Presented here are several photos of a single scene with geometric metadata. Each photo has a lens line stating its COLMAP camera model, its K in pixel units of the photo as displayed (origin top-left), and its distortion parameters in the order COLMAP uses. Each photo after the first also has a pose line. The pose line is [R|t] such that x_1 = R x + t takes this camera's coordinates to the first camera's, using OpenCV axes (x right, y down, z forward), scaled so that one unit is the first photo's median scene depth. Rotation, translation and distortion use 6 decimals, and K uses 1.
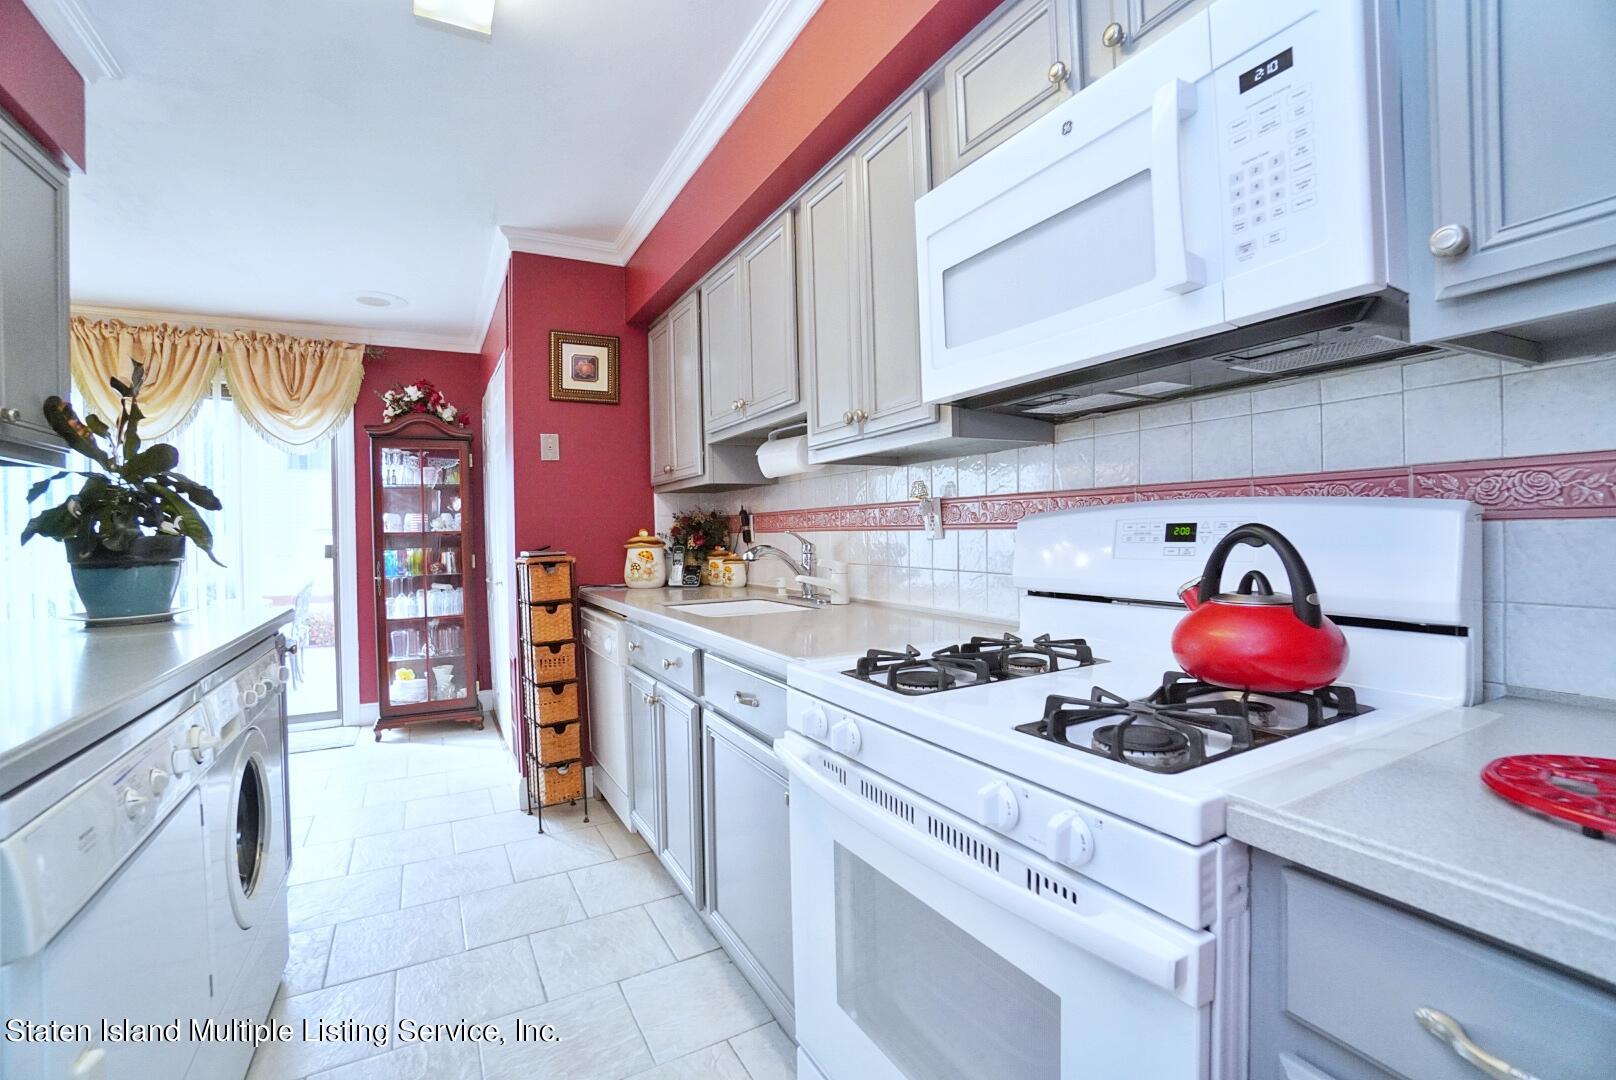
lens RADIAL K [[709.0, 0, 797.9], [0, 709.0, 534.5], [0, 0, 1]] dist [-0.062844, 0.021586]
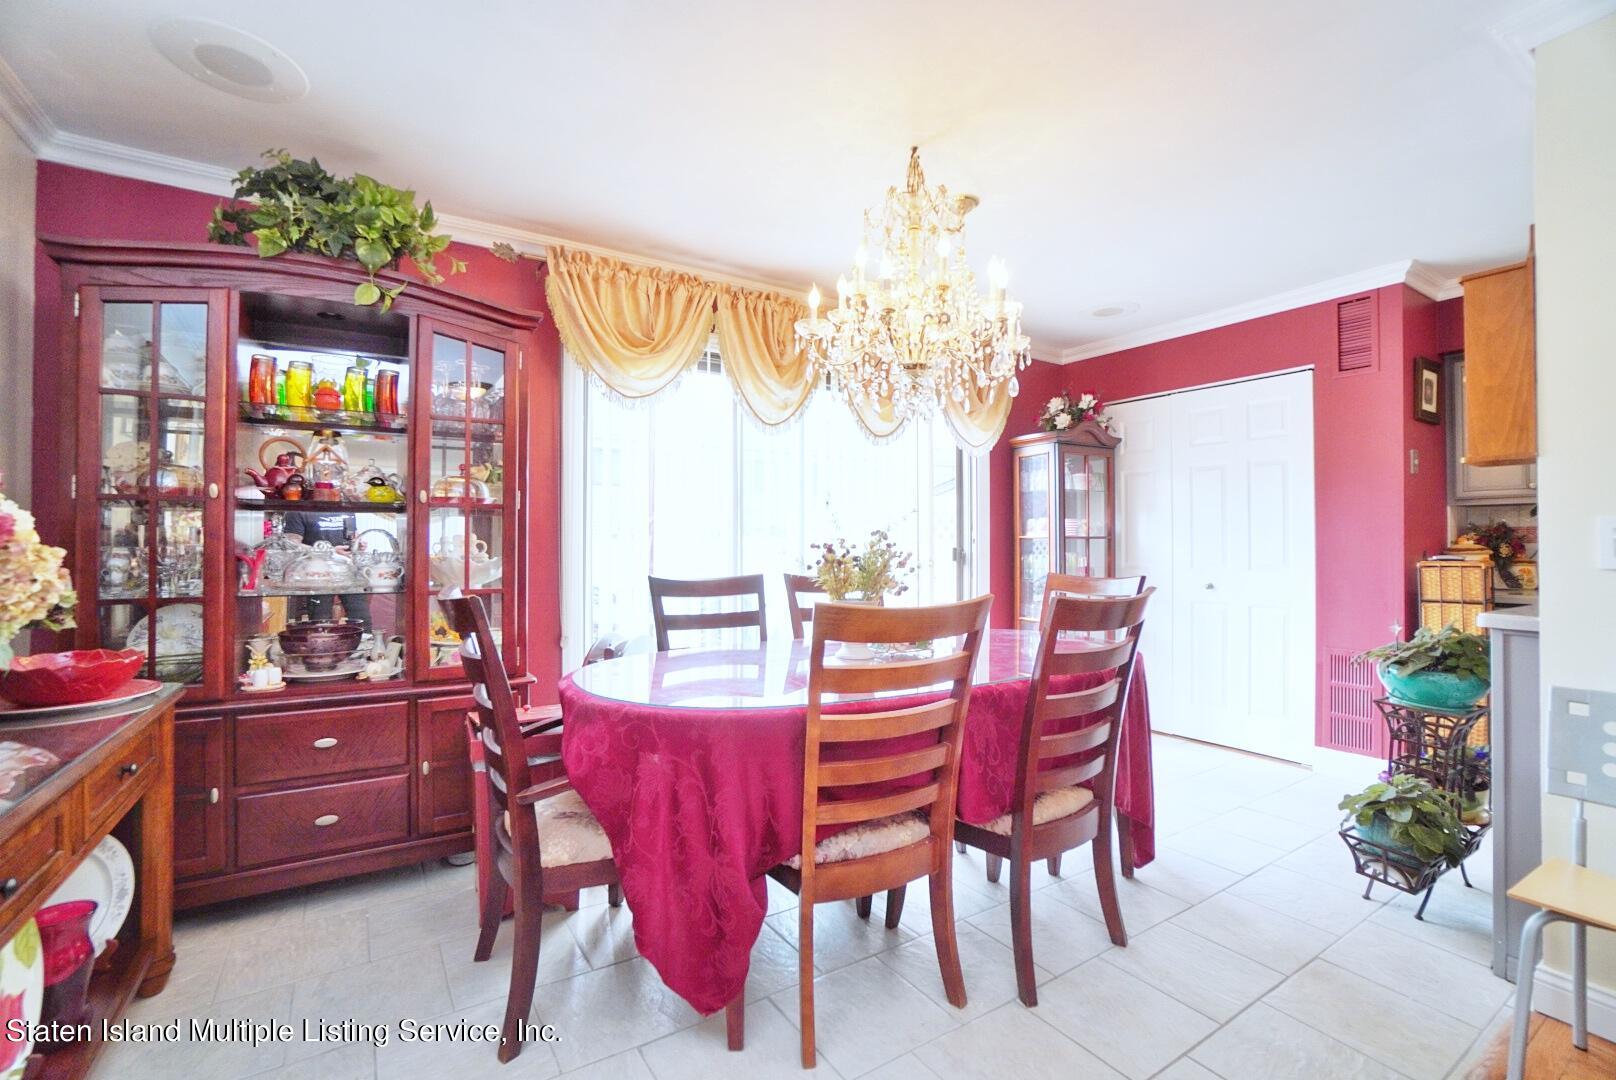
lens RADIAL K [[709.0, 0, 797.9], [0, 709.0, 534.5], [0, 0, 1]] dist [-0.062844, 0.021586]
pose [[0.996855, 0.020652, 0.076513, -1.050702], [-0.018919, 0.999549, -0.023302, 0.025026], [-0.076960, 0.021781, 0.996796, 0.003288]]
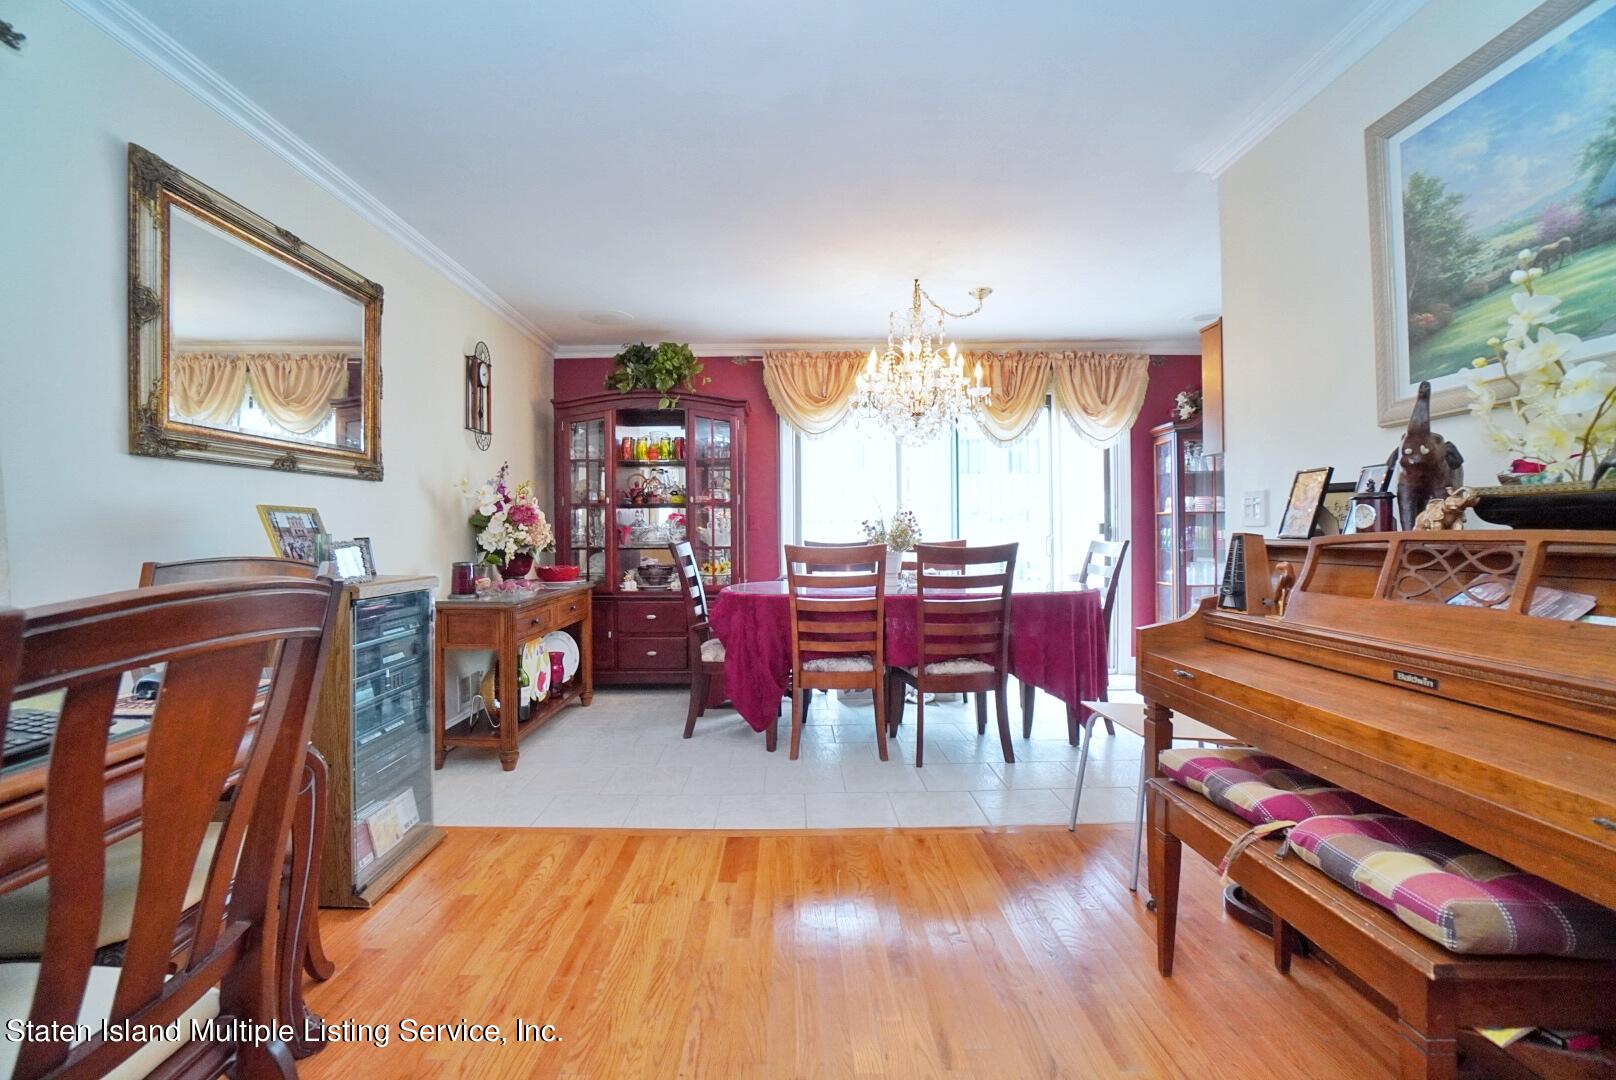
lens RADIAL K [[709.0, 0, 797.9], [0, 709.0, 534.5], [0, 0, 1]] dist [-0.062844, 0.021586]
pose [[0.885401, 0.013272, -0.464638, -0.620679], [-0.011022, 0.999911, 0.007557, 0.032869], [0.464696, -0.001570, 0.885469, -0.352321]]
